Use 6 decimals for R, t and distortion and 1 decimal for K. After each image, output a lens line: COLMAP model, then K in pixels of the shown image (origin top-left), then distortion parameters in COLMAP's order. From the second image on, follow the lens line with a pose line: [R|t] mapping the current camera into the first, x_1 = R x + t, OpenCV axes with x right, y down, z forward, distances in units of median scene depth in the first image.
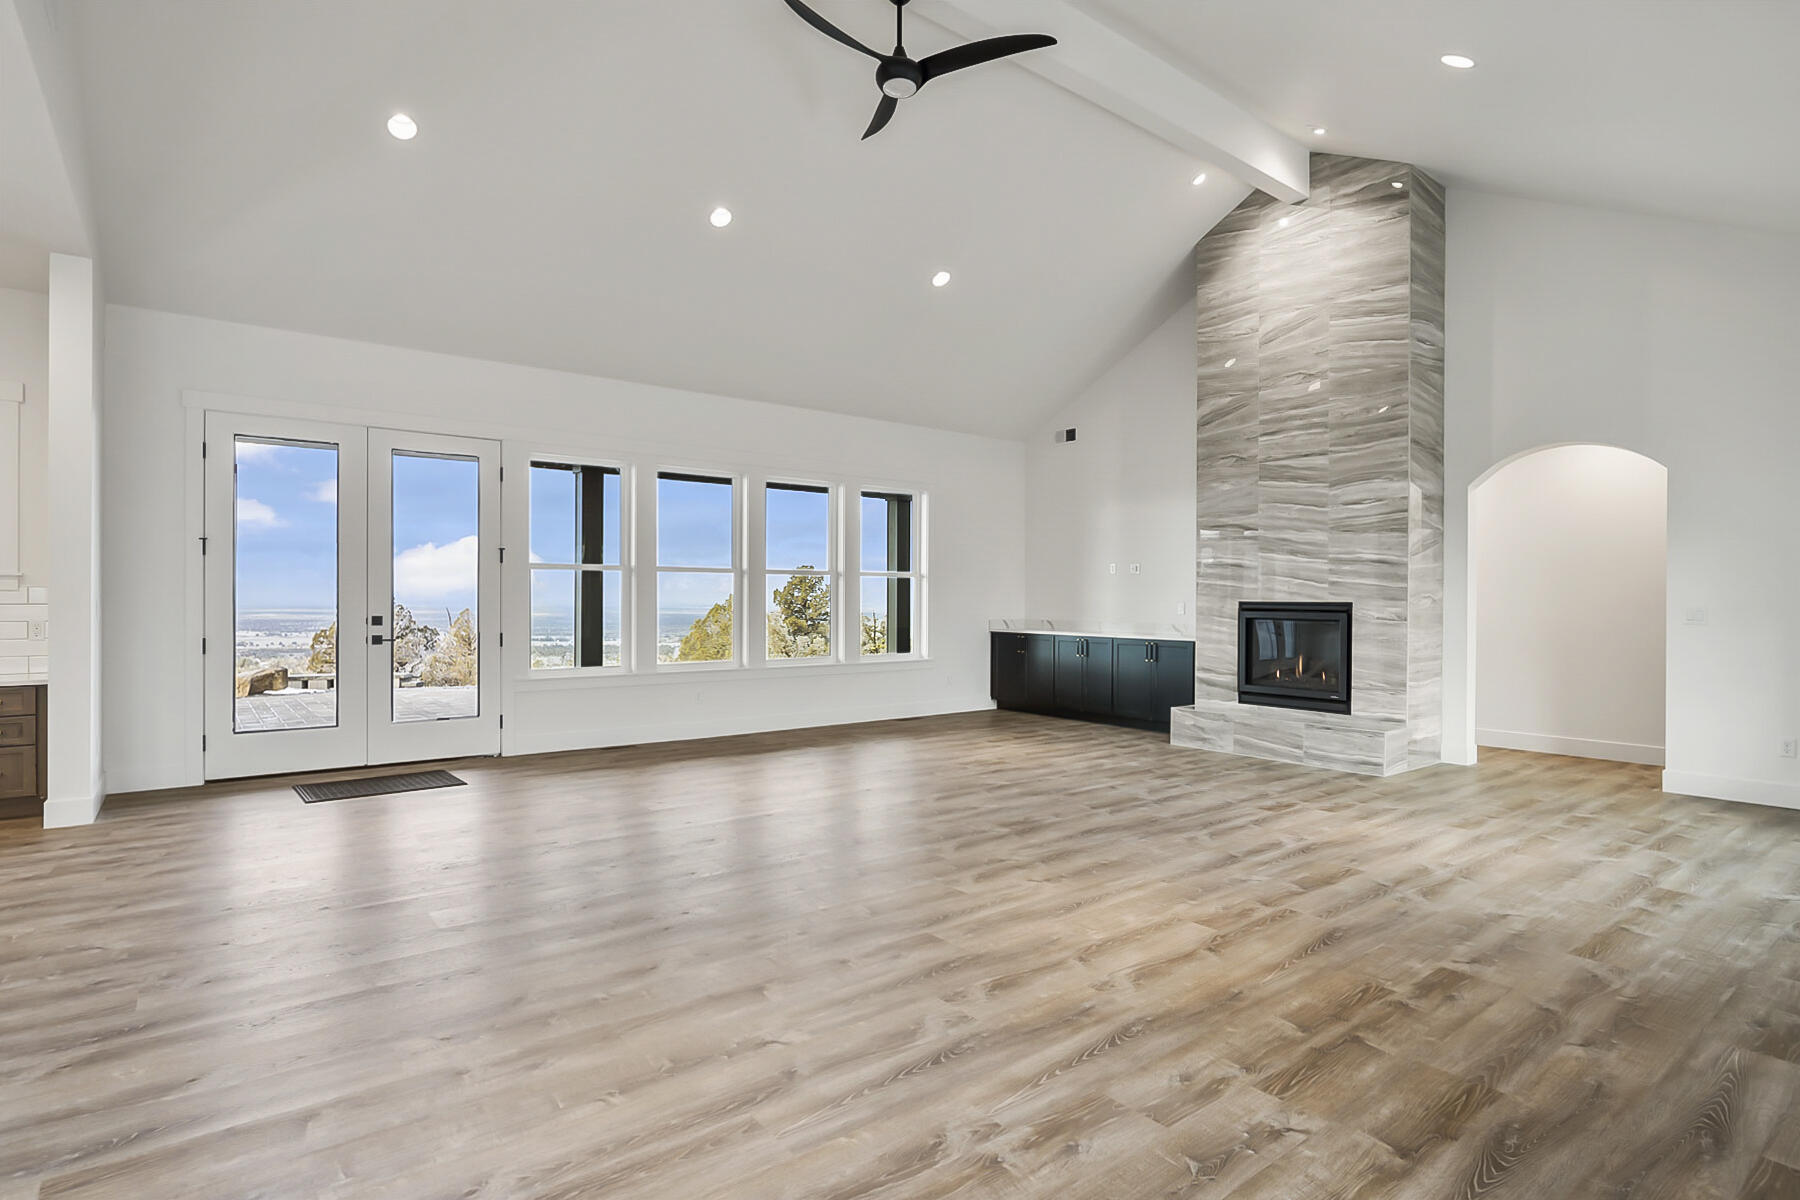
lens RADIAL K [[909.4, 0, 900.6], [0, 909.4, 601.2], [0, 0, 1]] dist [-0.021397, 0.010274]
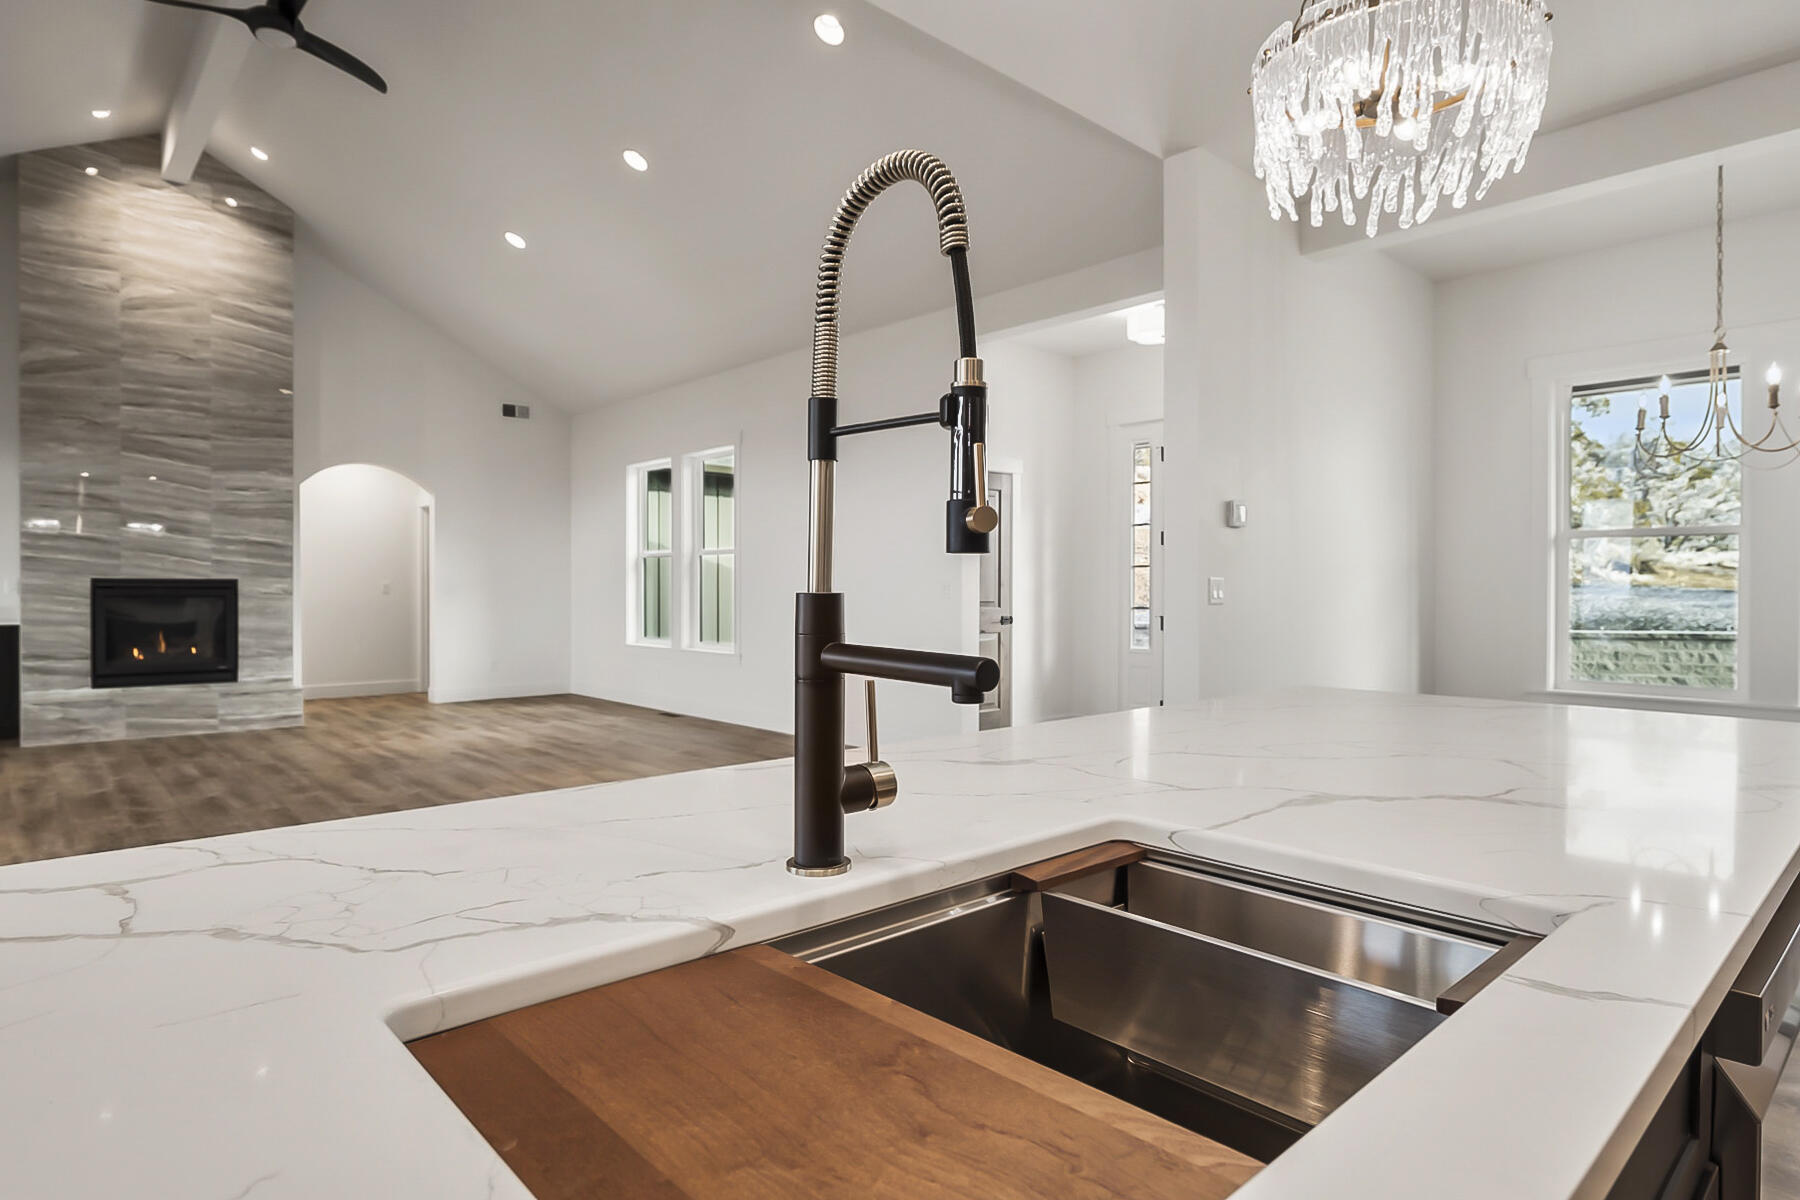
lens RADIAL K [[982.7, 0, 901.2], [0, 982.7, 596.5], [0, 0, 1]] dist [-0.014262, 0.003473]
pose [[-0.079177, -0.013447, 0.996770, -0.742210], [0.000382, 0.999909, 0.013520, 0.006398], [-0.996860, 0.001451, -0.079165, 0.287072]]
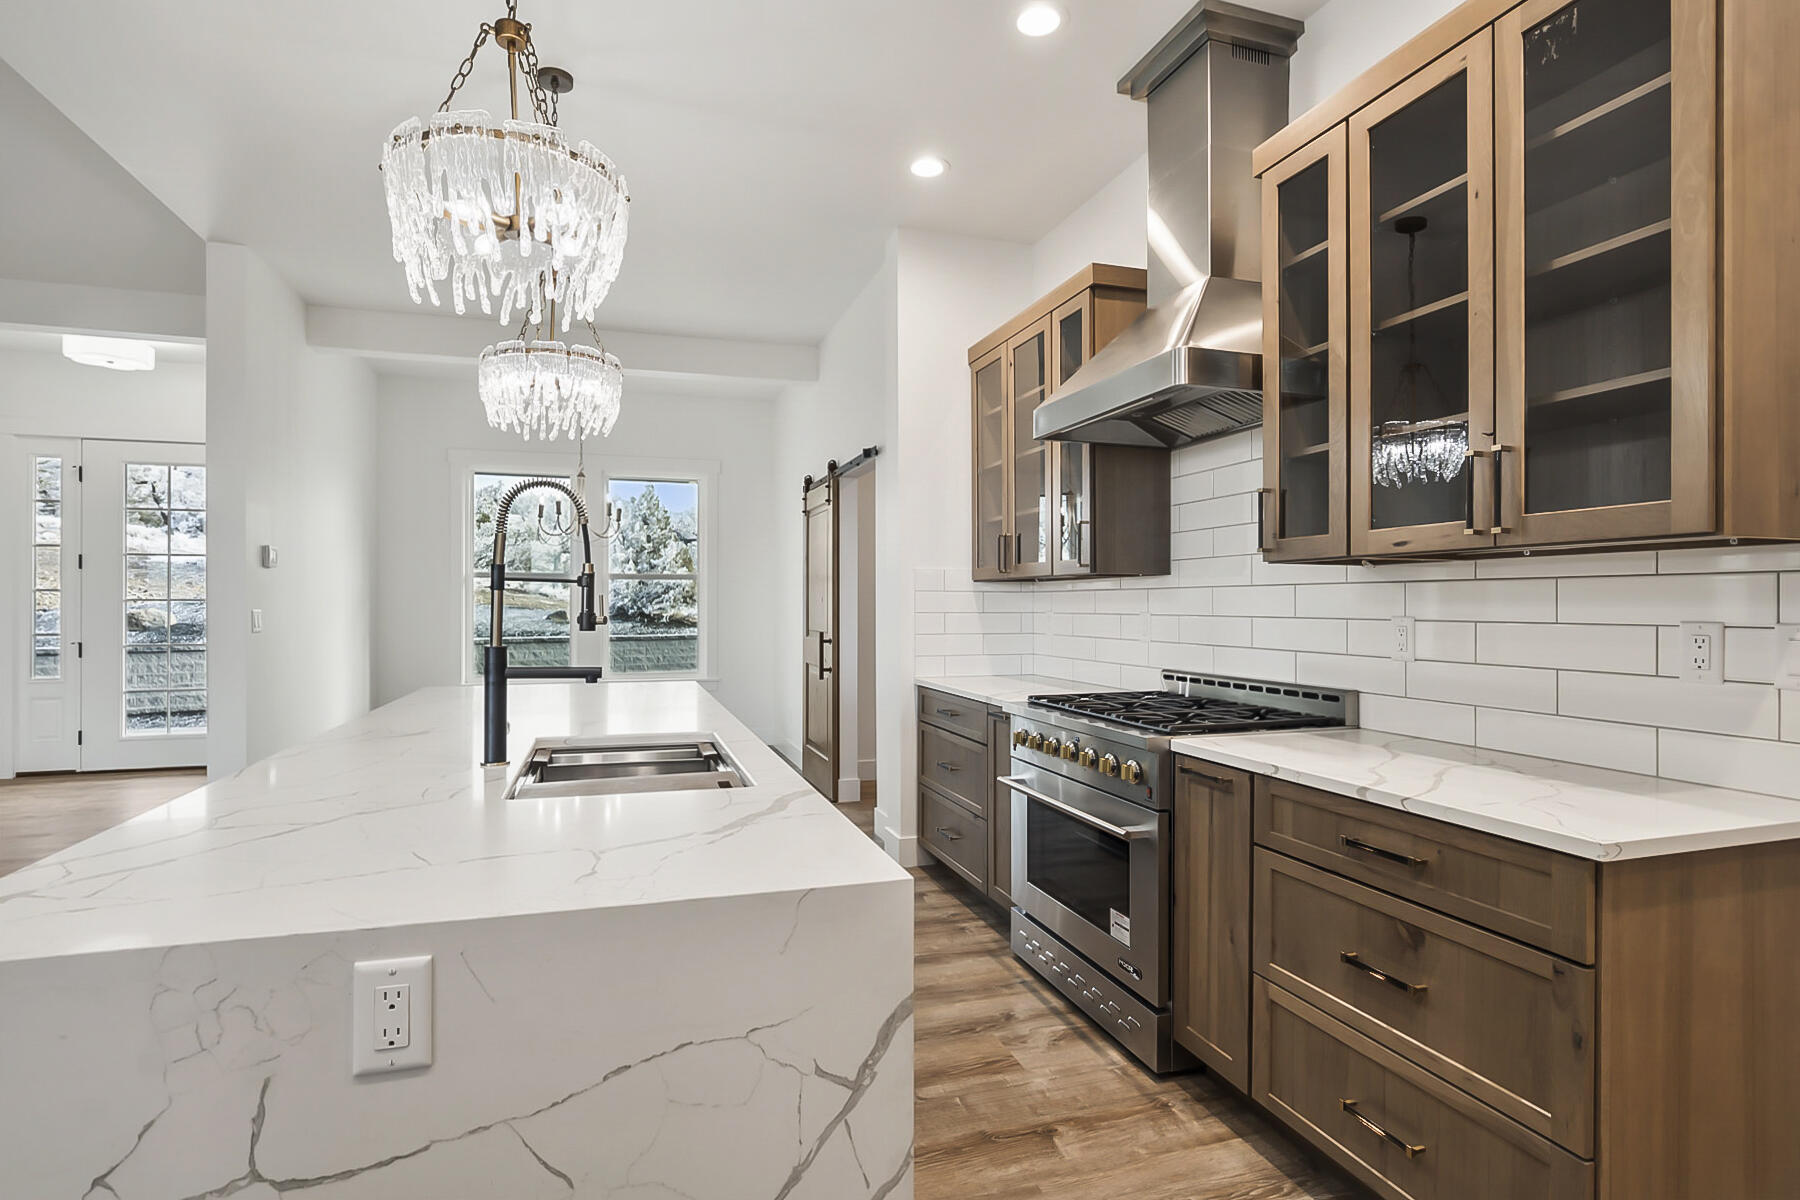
lens RADIAL K [[909.4, 0, 900.6], [0, 909.4, 601.2], [0, 0, 1]] dist [-0.021397, 0.010274]
pose [[-0.938623, -0.005362, 0.344903, -0.825149], [-0.004878, 0.999986, 0.002270, -0.007392], [-0.344910, 0.000448, -0.938636, 0.504247]]
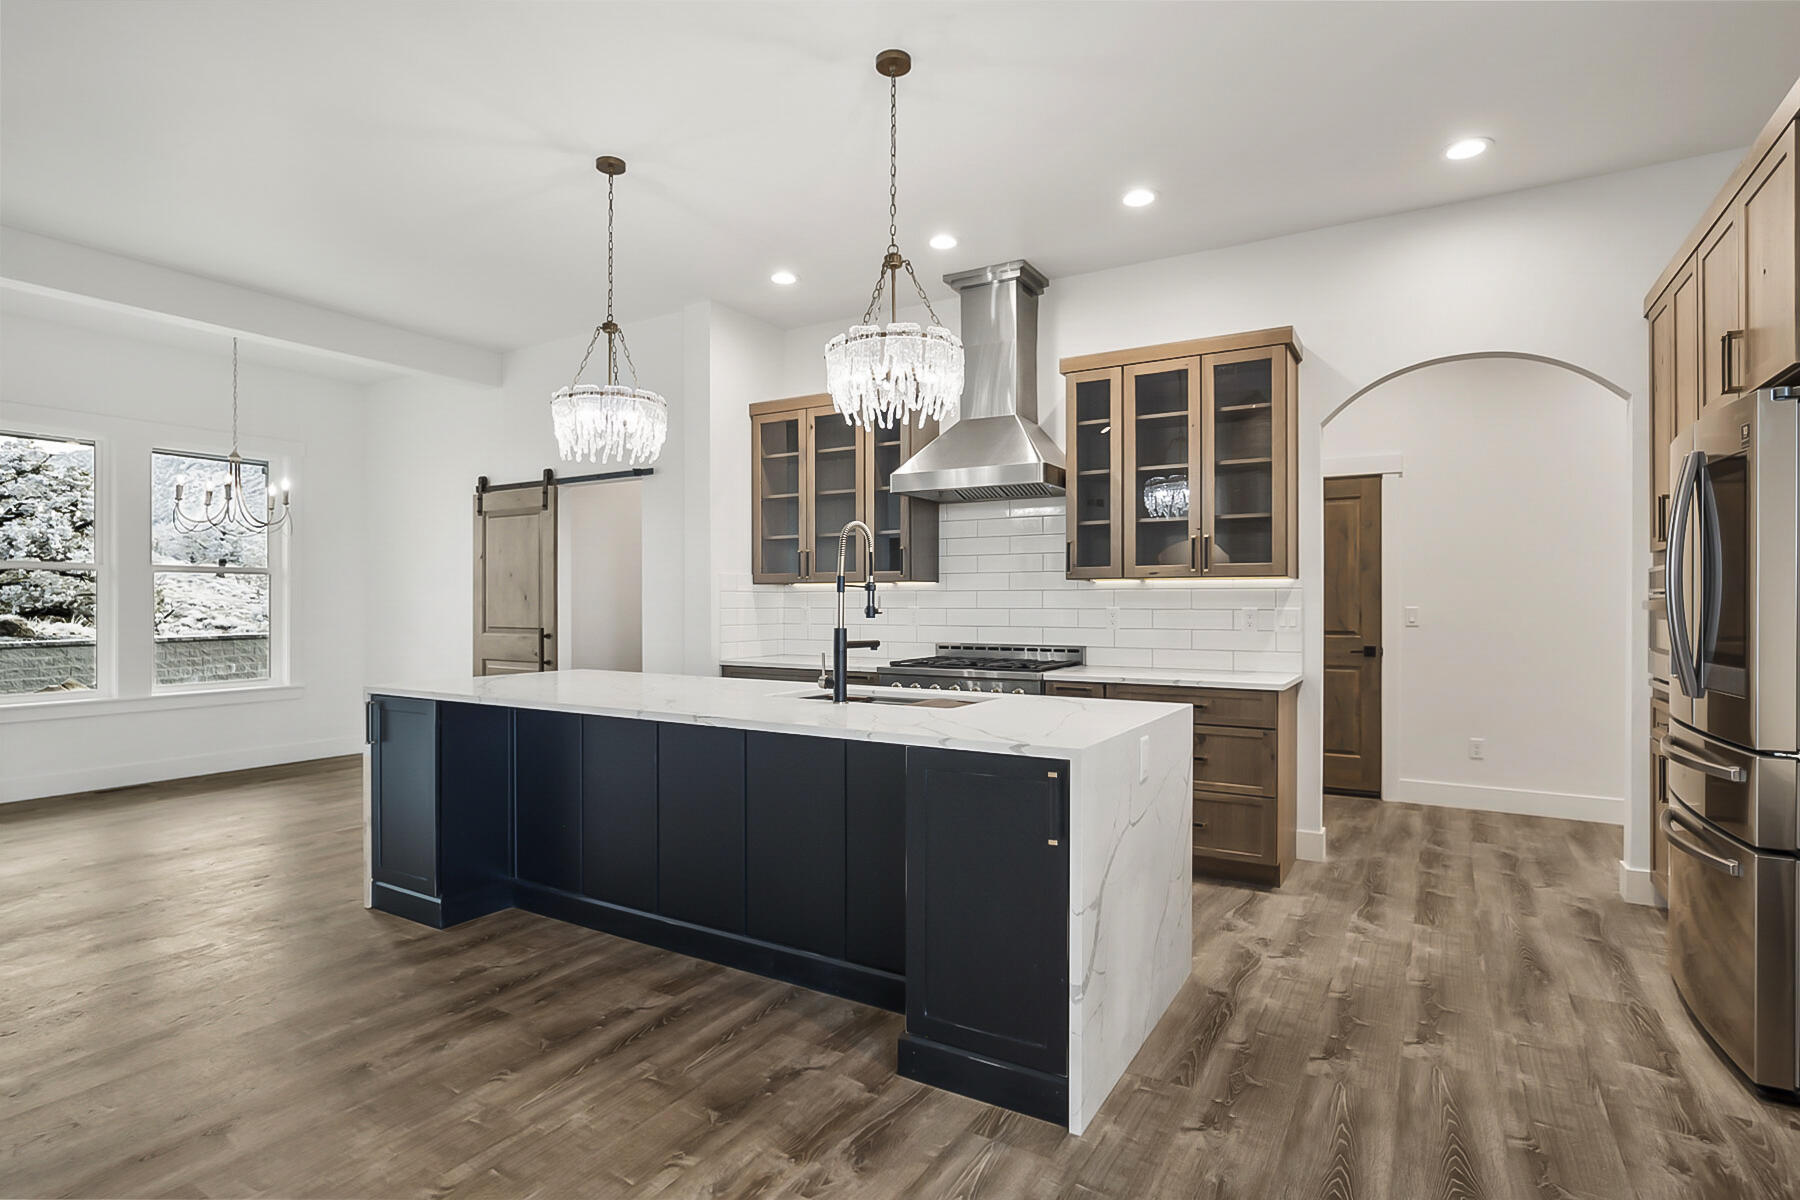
lens RADIAL K [[909.4, 0, 900.6], [0, 909.4, 601.2], [0, 0, 1]] dist [-0.021397, 0.010274]
pose [[-0.933016, -0.005228, -0.359796, -0.484145], [-0.005706, 0.999984, 0.000265, -0.005649], [0.359789, 0.002300, -0.933031, 0.704184]]
